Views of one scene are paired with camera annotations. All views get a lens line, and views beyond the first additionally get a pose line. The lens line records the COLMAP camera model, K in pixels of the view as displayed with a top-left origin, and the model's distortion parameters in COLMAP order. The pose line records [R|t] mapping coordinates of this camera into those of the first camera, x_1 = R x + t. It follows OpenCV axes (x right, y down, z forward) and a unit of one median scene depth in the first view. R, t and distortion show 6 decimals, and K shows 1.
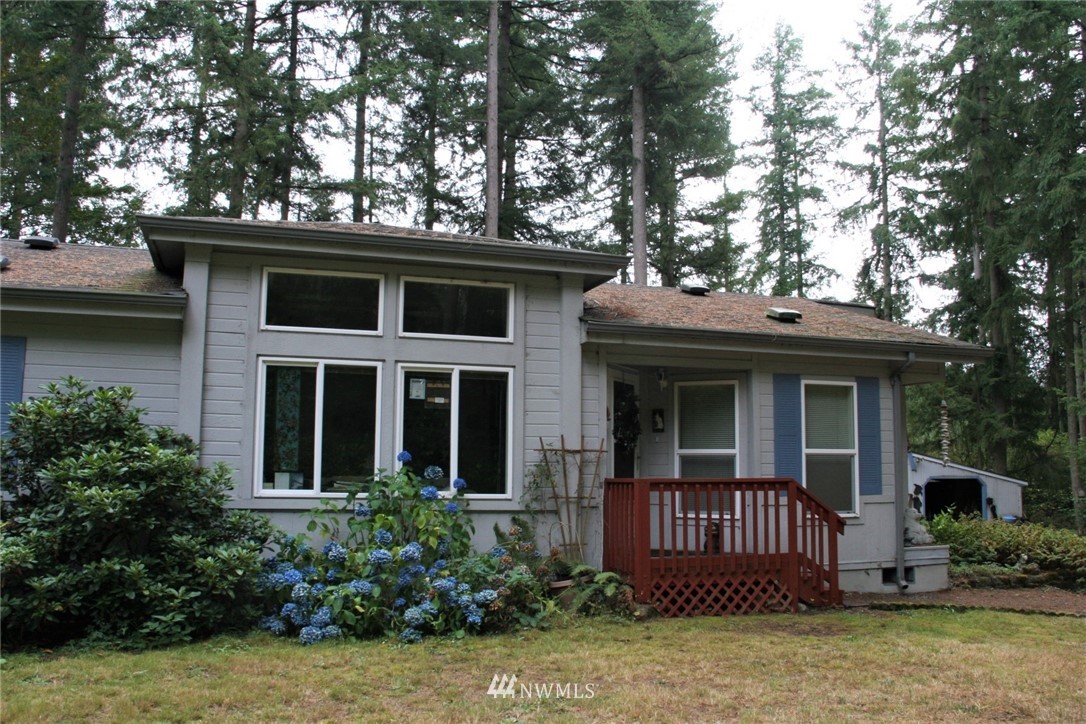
lens RADIAL K [[954.3, 0, 543.0], [0, 954.3, 362.0], [0, 0, 1]] dist [-0.145906, 0.153900]
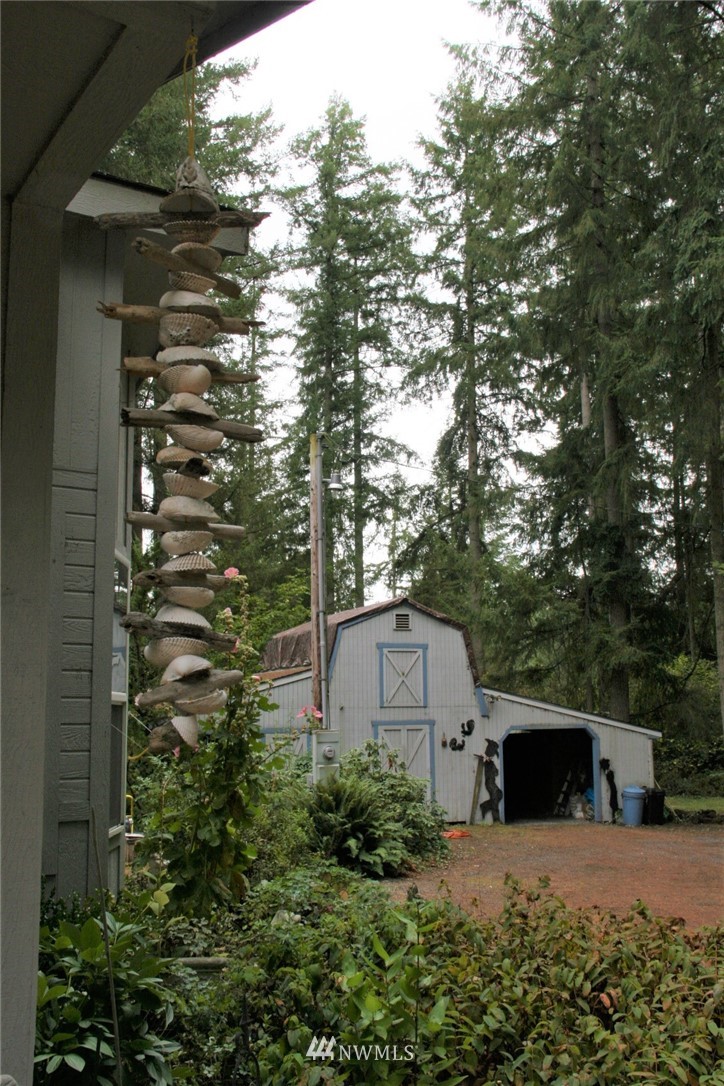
lens RADIAL K [[1195.6, 0, 362.0], [0, 1195.6, 543.0], [0, 0, 1]] dist [-0.009520, 0.000850]
pose [[0.969422, 0.011644, 0.245124, 0.050124], [-0.003483, 0.999426, -0.033703, 0.011677], [-0.245375, 0.031819, 0.968906, 0.103672]]
